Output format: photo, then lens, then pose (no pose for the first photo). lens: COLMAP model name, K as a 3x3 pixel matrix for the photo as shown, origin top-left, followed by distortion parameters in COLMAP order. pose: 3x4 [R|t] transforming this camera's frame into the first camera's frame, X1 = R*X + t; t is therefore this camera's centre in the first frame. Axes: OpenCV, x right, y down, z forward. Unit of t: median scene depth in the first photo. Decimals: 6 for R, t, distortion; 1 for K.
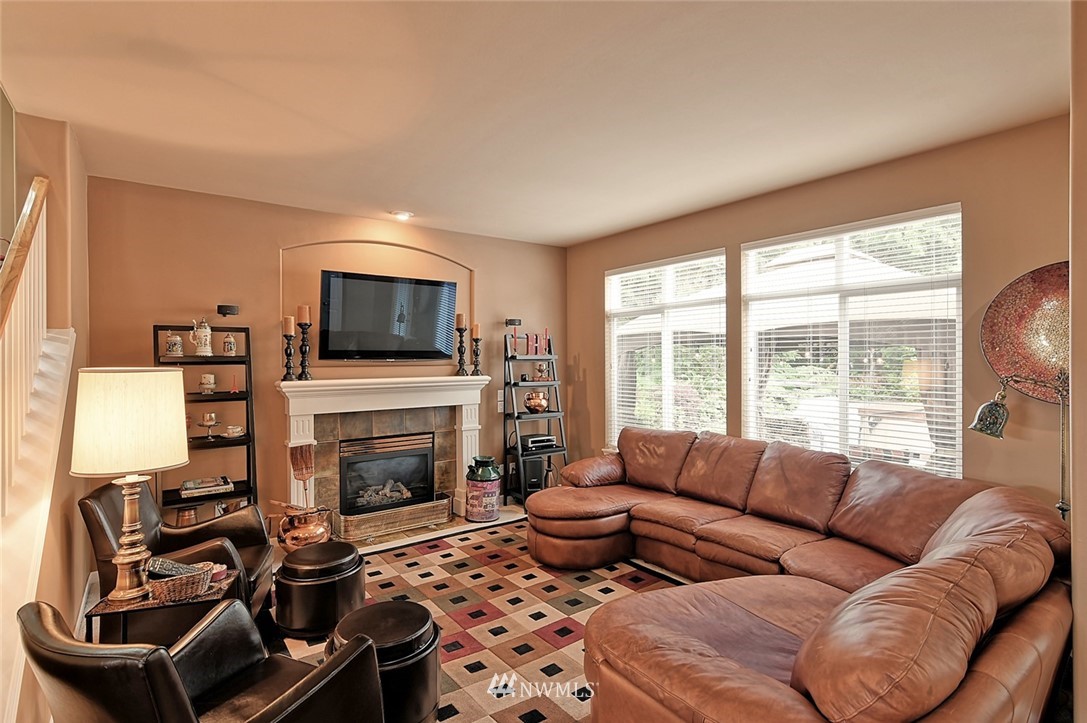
lens RADIAL K [[528.8, 0, 539.8], [0, 528.8, 359.0], [0, 0, 1]] dist [0.004084, 0.001089]
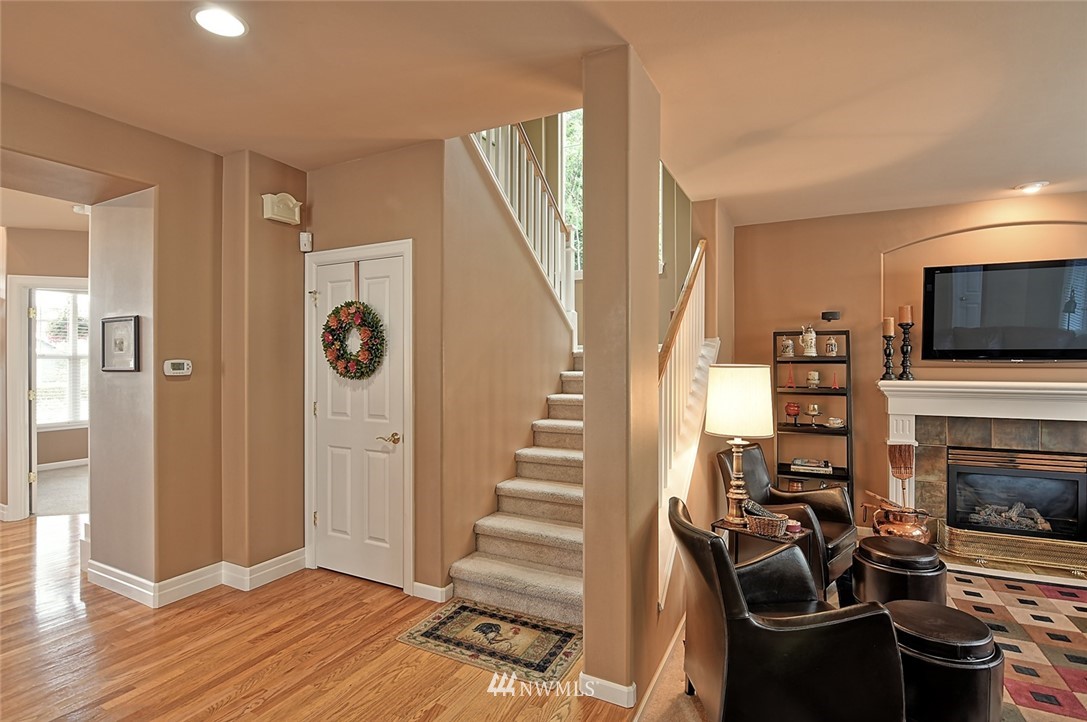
lens RADIAL K [[534.2, 0, 543.5], [0, 534.2, 361.0], [0, 0, 1]] dist [-0.028429, -0.000130]
pose [[0.447545, 0.006481, -0.894238, 0.151779], [-0.003039, 0.999979, 0.005726, 0.000196], [0.894256, 0.000155, 0.447556, -0.063353]]
